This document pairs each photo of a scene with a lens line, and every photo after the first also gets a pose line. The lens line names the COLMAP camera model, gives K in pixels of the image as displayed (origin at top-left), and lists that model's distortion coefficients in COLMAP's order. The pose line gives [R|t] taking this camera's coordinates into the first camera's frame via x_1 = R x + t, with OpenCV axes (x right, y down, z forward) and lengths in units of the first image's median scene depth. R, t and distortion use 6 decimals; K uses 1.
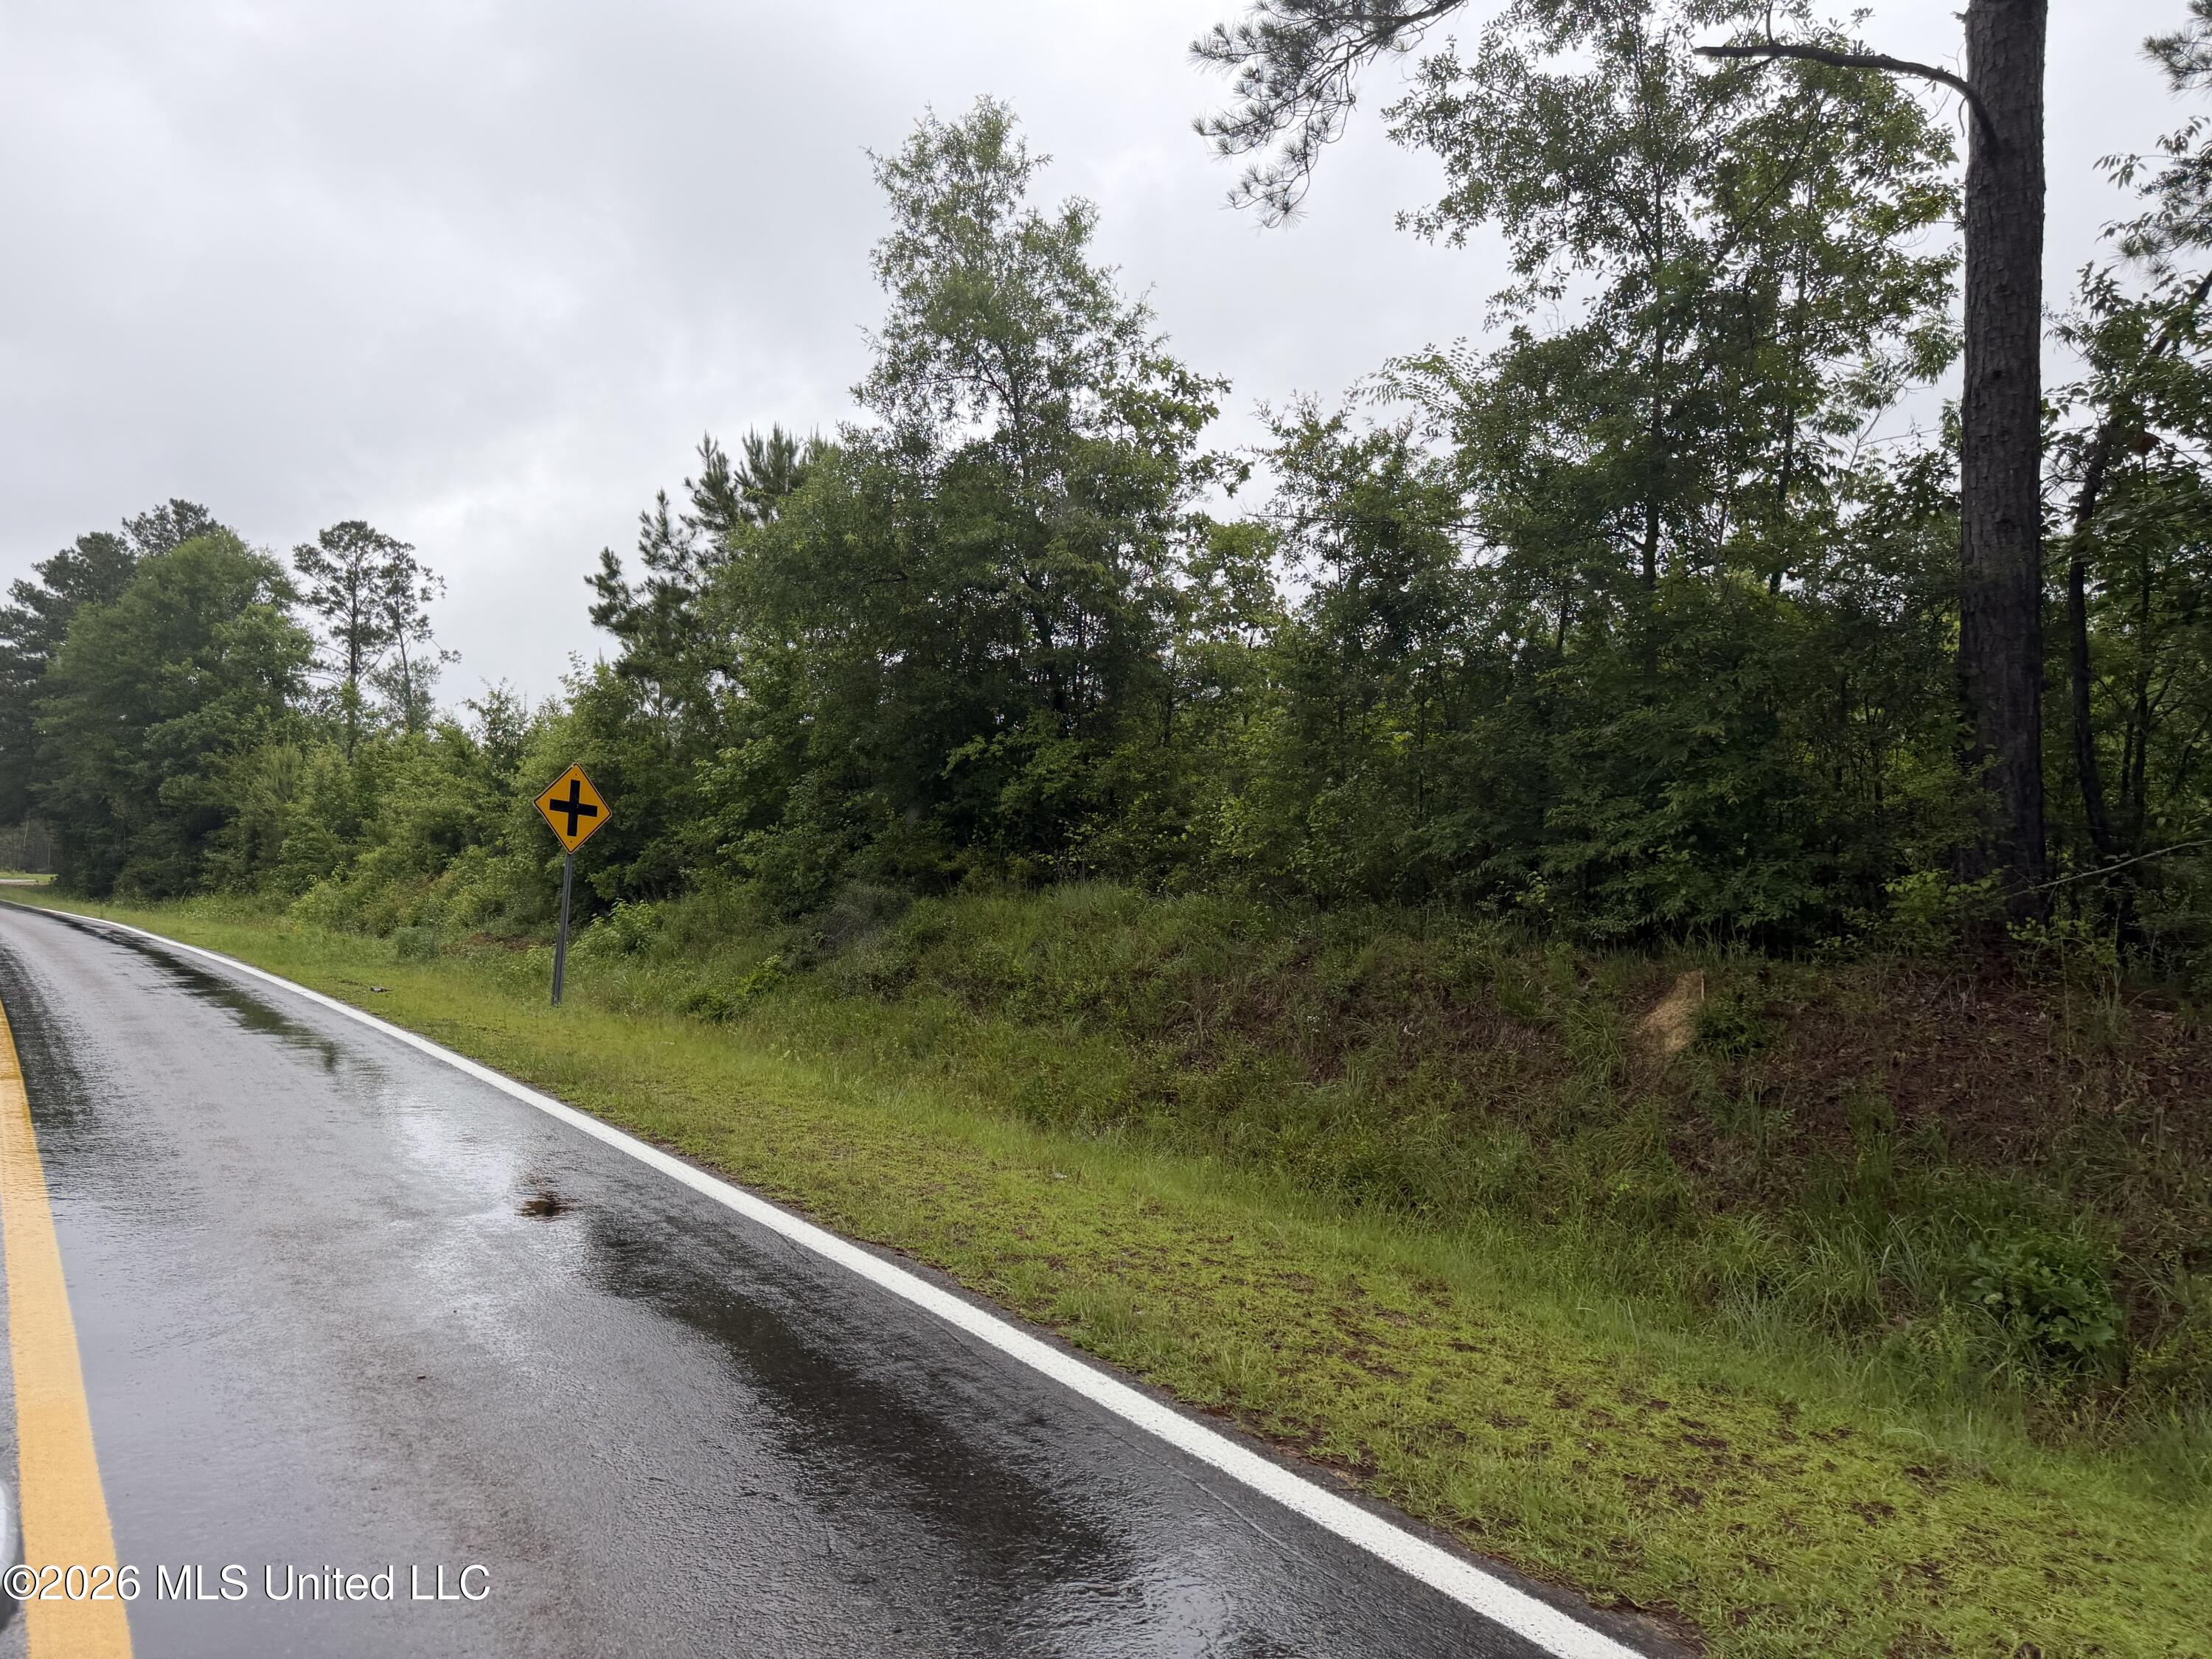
lens RADIAL K [[1520.1, 0, 1105.8], [0, 1520.1, 879.9], [0, 0, 1]] dist [0.195513, -0.324242]
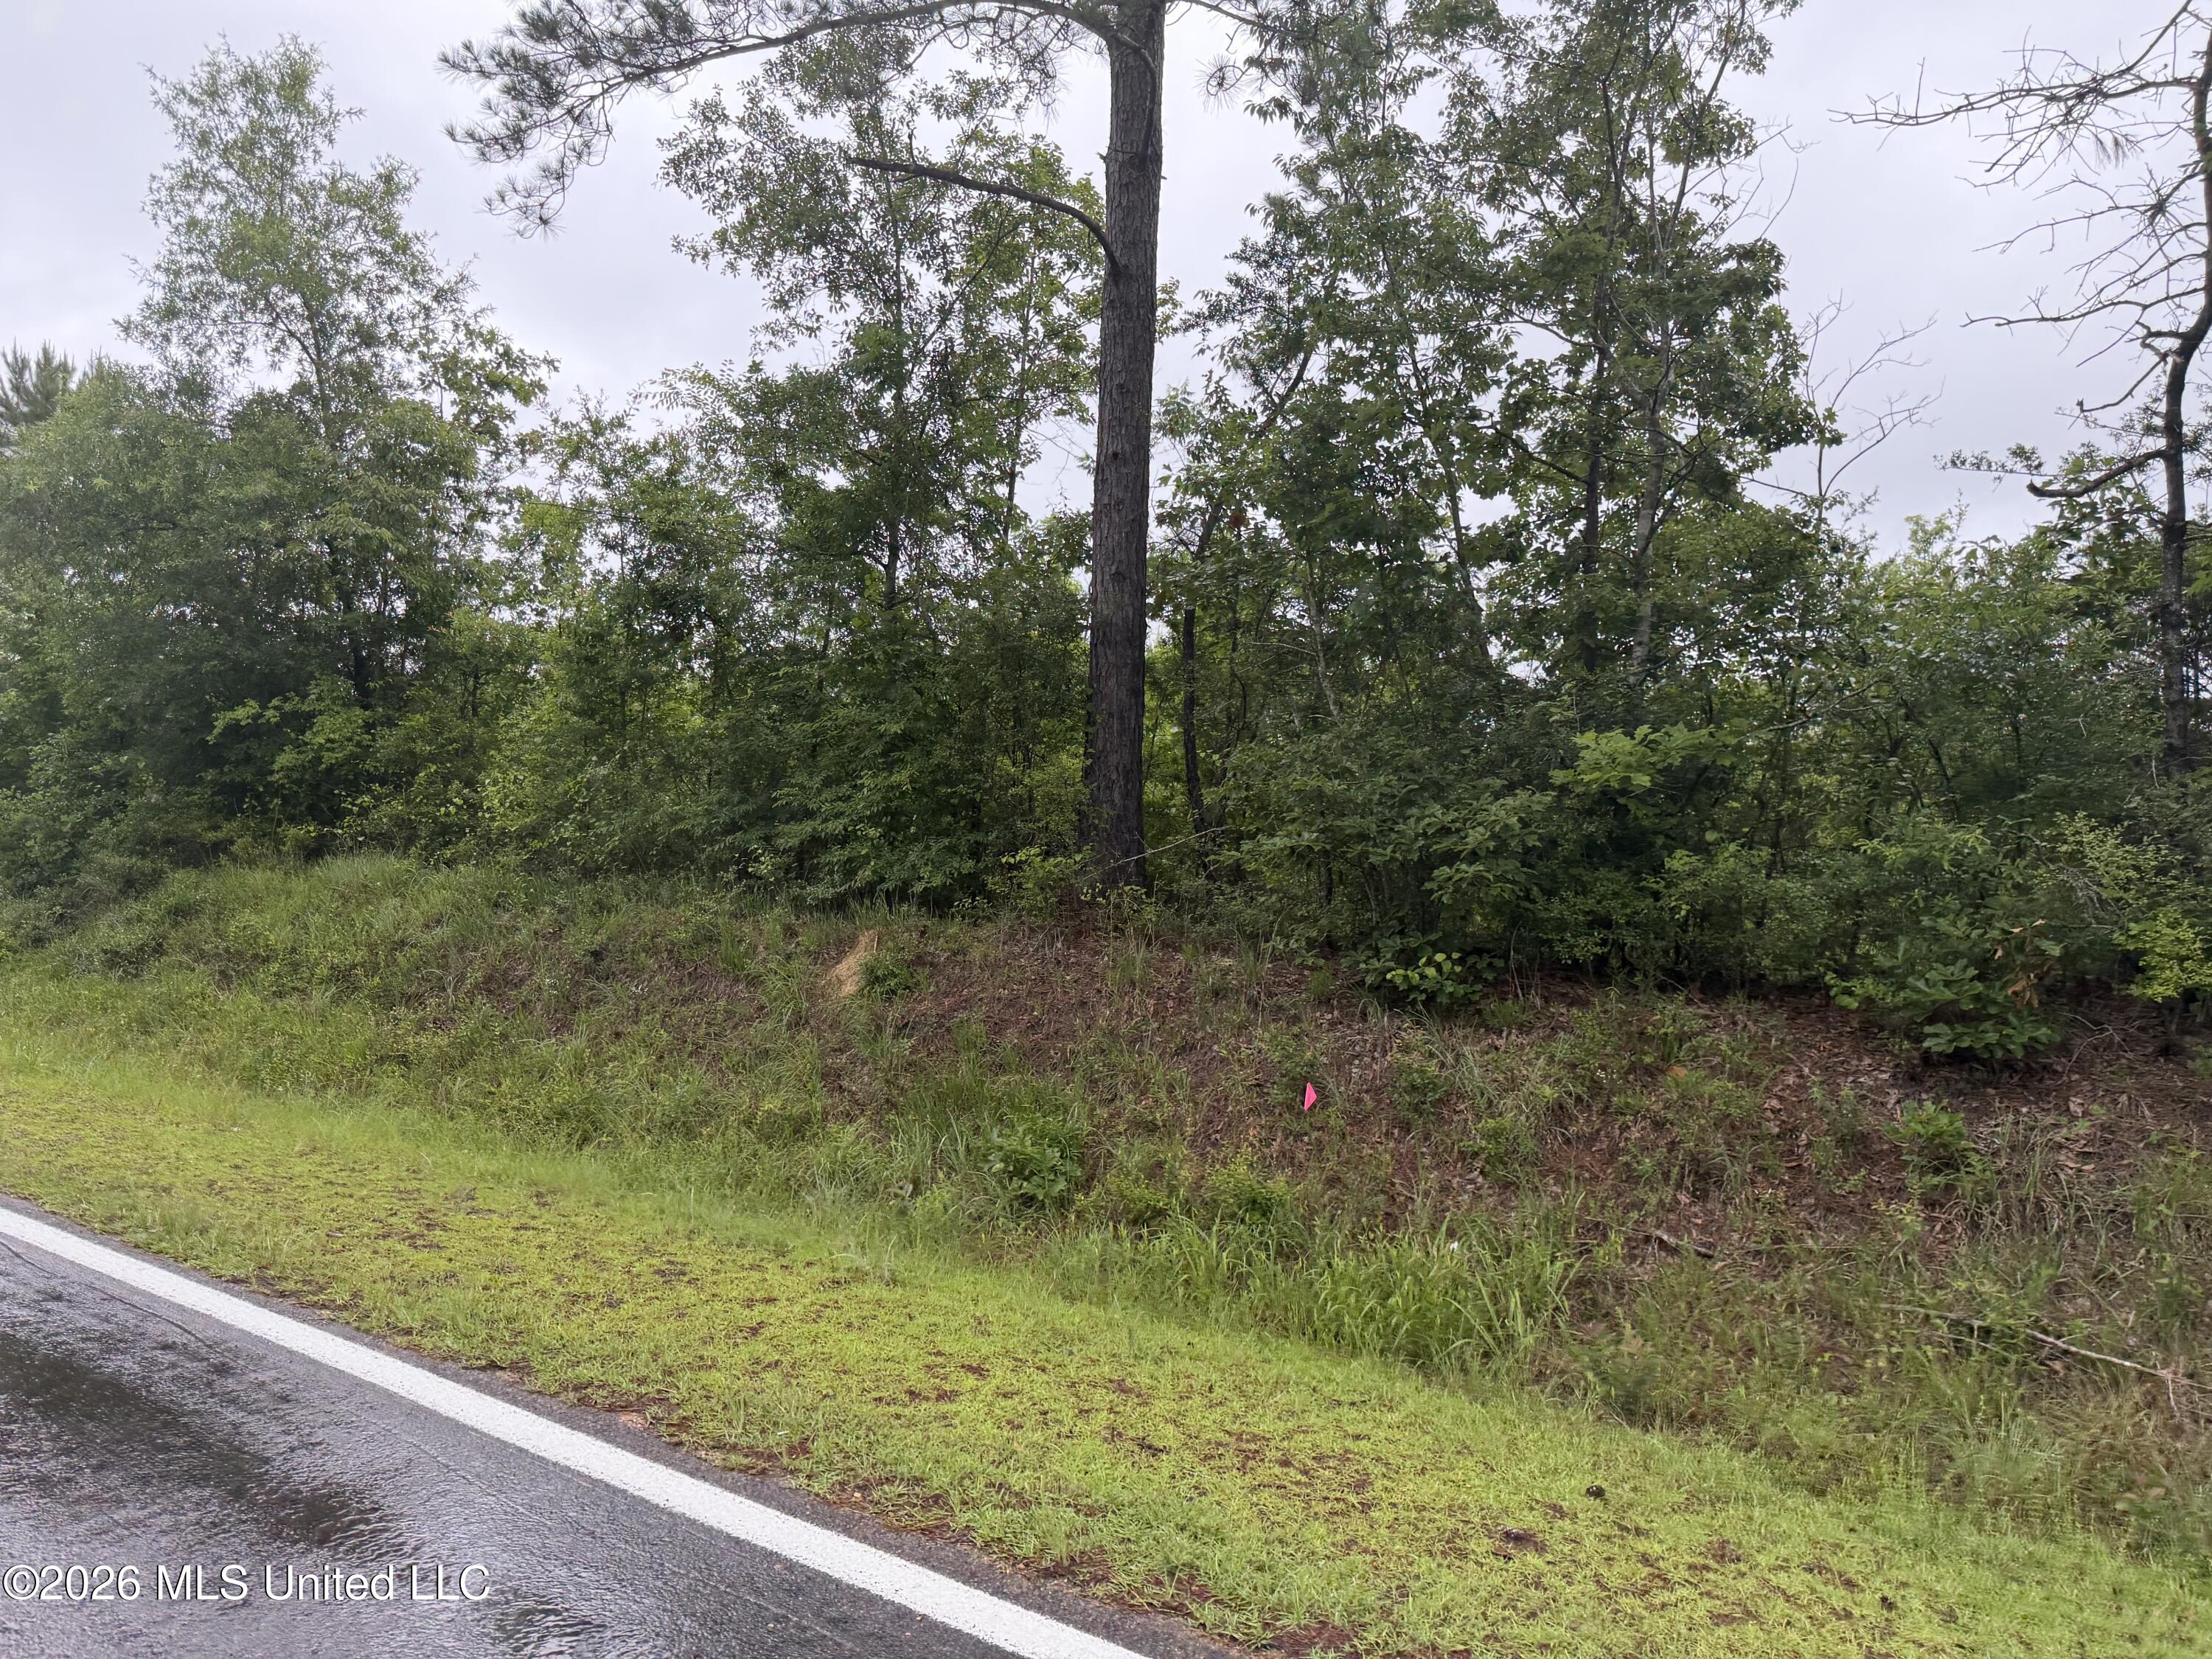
lens RADIAL K [[1545.3, 0, 1106.5], [0, 1545.3, 885.0], [0, 0, 1]] dist [0.003580, -0.005889]
pose [[0.934127, 0.001891, 0.356936, 0.078518], [-0.006936, 0.999893, 0.012853, 0.005141], [-0.356874, -0.014482, 0.934040, -0.103282]]
